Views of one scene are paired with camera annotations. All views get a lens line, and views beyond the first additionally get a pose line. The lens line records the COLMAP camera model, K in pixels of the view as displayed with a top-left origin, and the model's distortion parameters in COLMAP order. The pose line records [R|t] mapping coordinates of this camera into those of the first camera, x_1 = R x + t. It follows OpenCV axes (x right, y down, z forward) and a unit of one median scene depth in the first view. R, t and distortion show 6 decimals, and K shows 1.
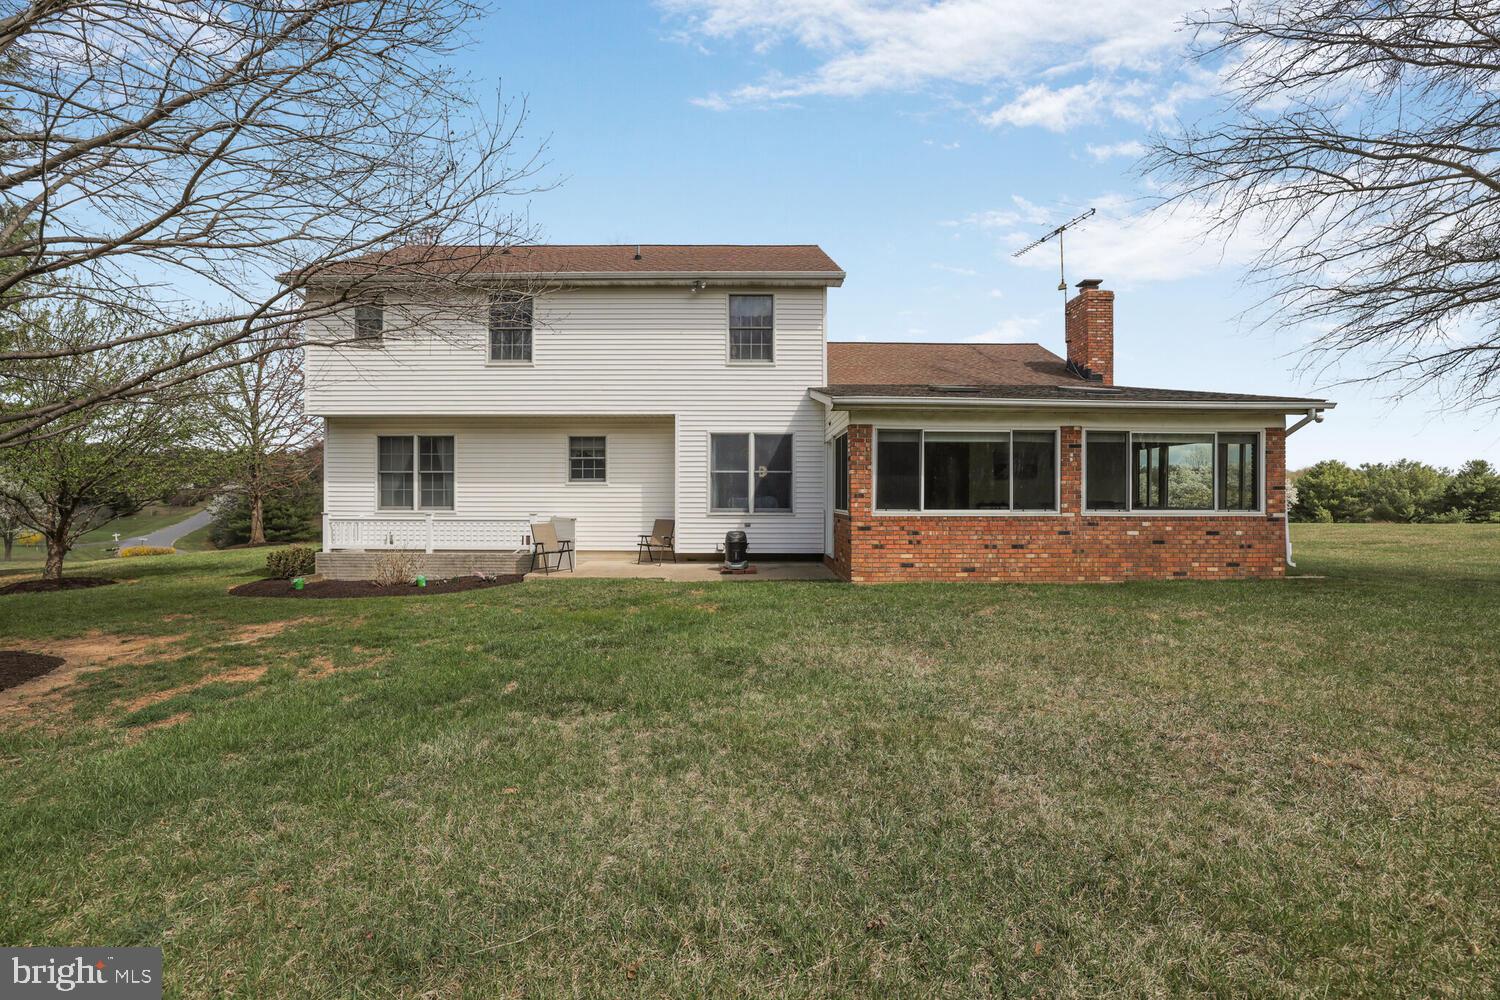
lens RADIAL K [[677.5, 0, 750.0], [0, 677.5, 500.0], [0, 0, 1]] dist [-0.034900, 0.000103]
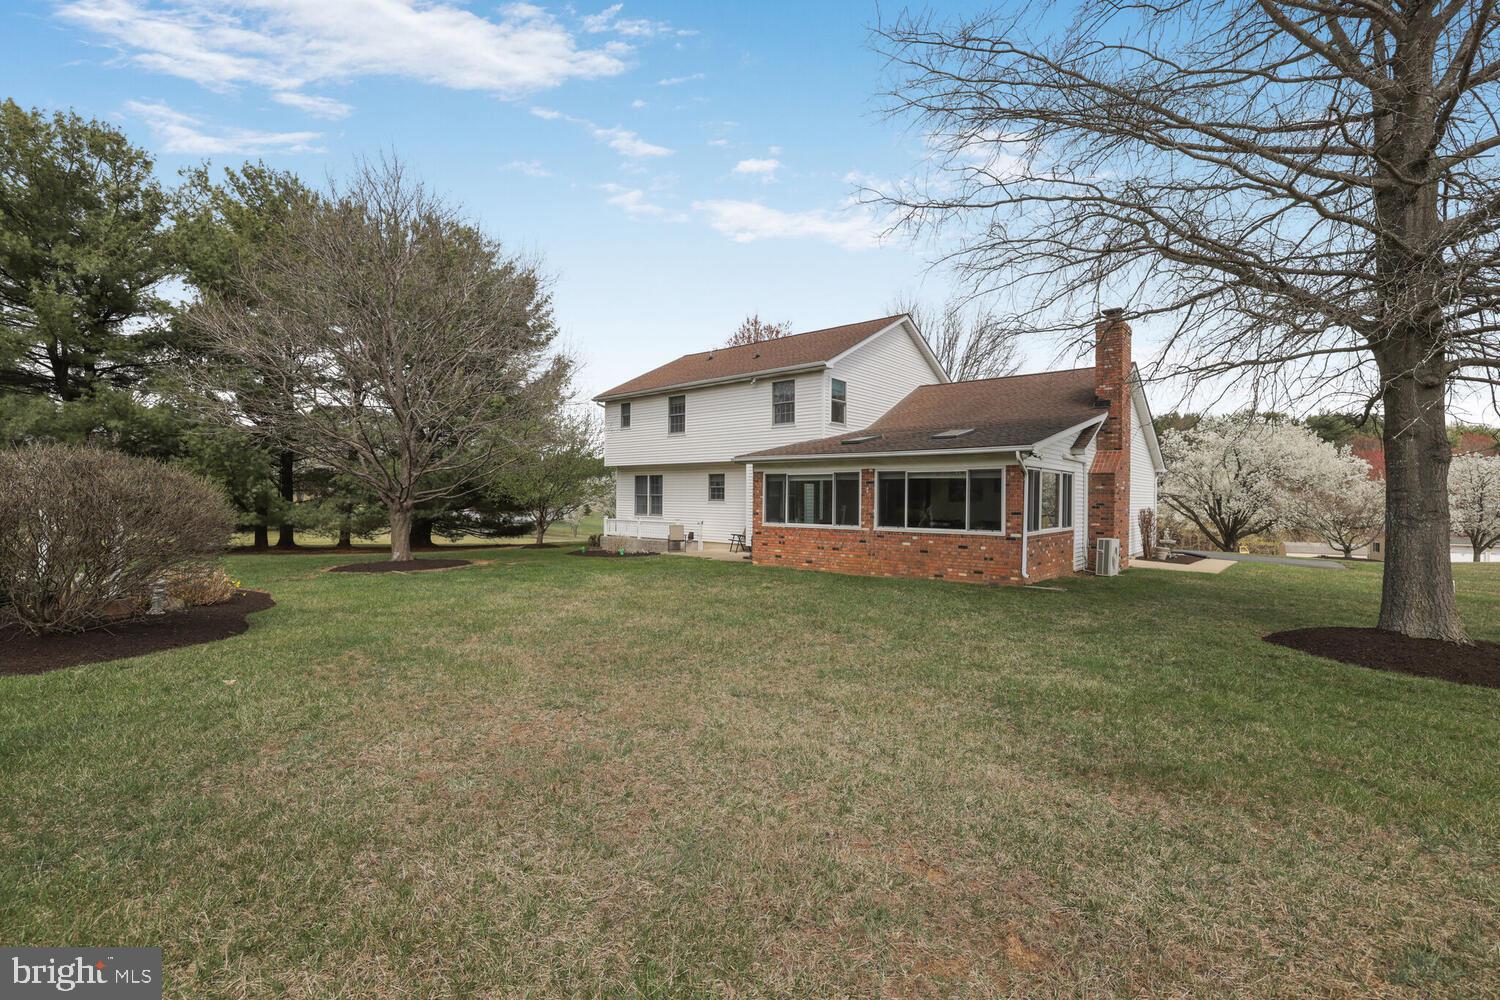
lens RADIAL K [[677.5, 0, 750.0], [0, 677.5, 500.0], [0, 0, 1]] dist [-0.034900, 0.000103]
pose [[0.758064, 0.006838, -0.652144, 1.174202], [-0.012587, 0.999912, -0.004147, -0.030651], [0.652059, 0.011353, 0.758084, -0.272749]]
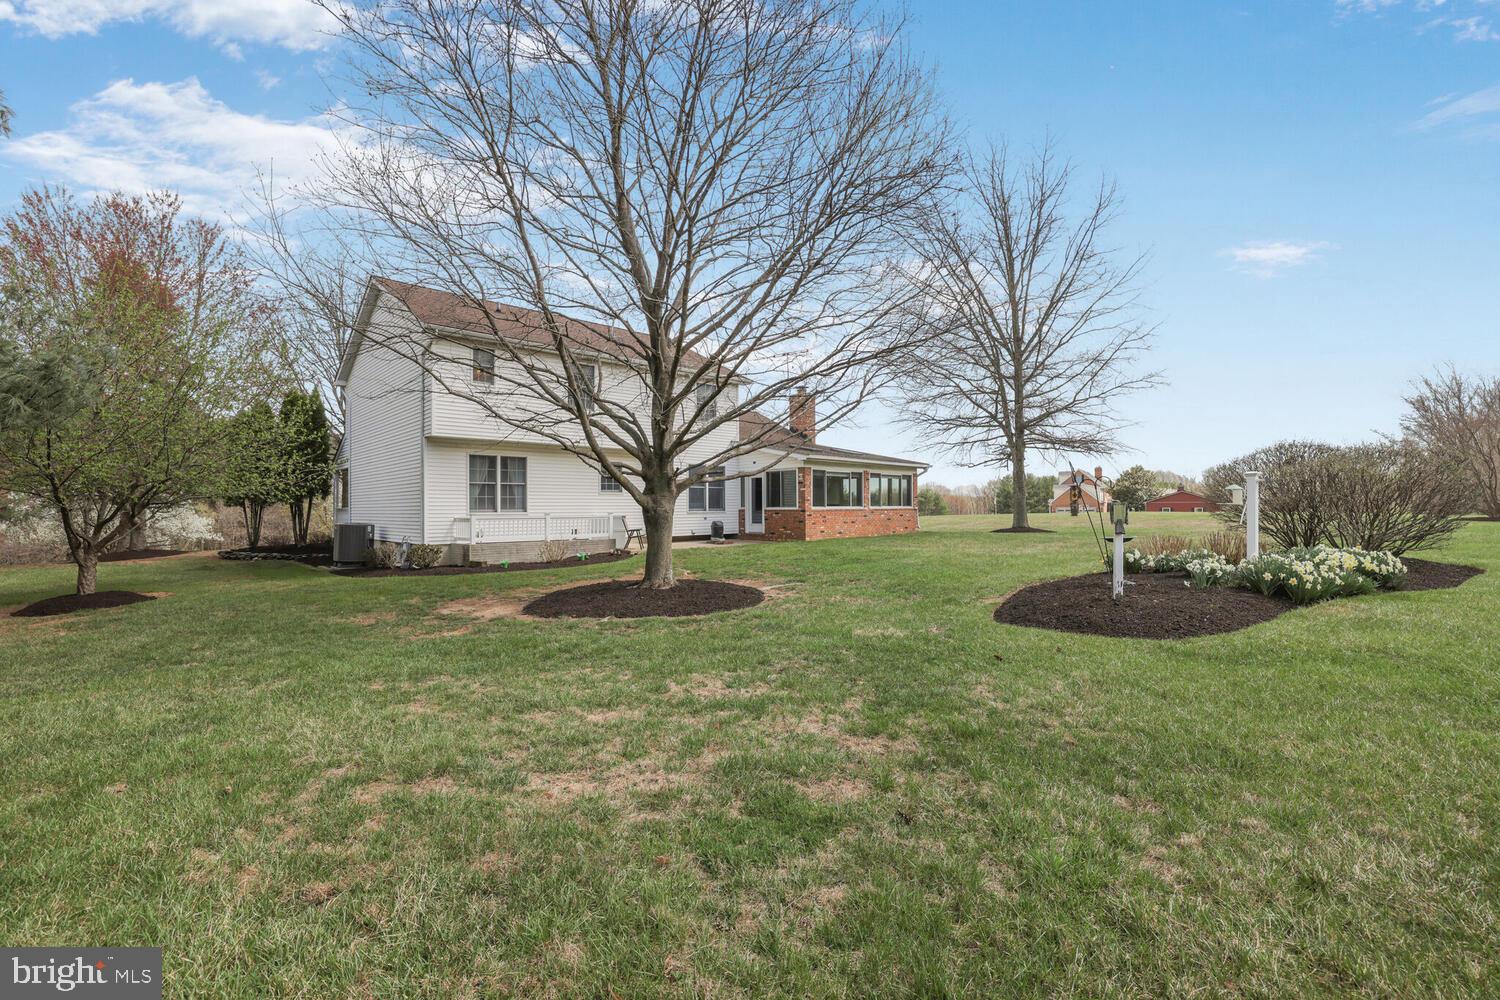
lens RADIAL K [[648.4, 0, 743.7], [0, 648.4, 491.7], [0, 0, 1]] dist [0.000149, 0.000053]
pose [[0.724119, 0.010919, 0.689589, -1.336098], [0.011959, 0.999526, -0.028384, 0.021875], [-0.689571, 0.028800, 0.723645, -0.338342]]
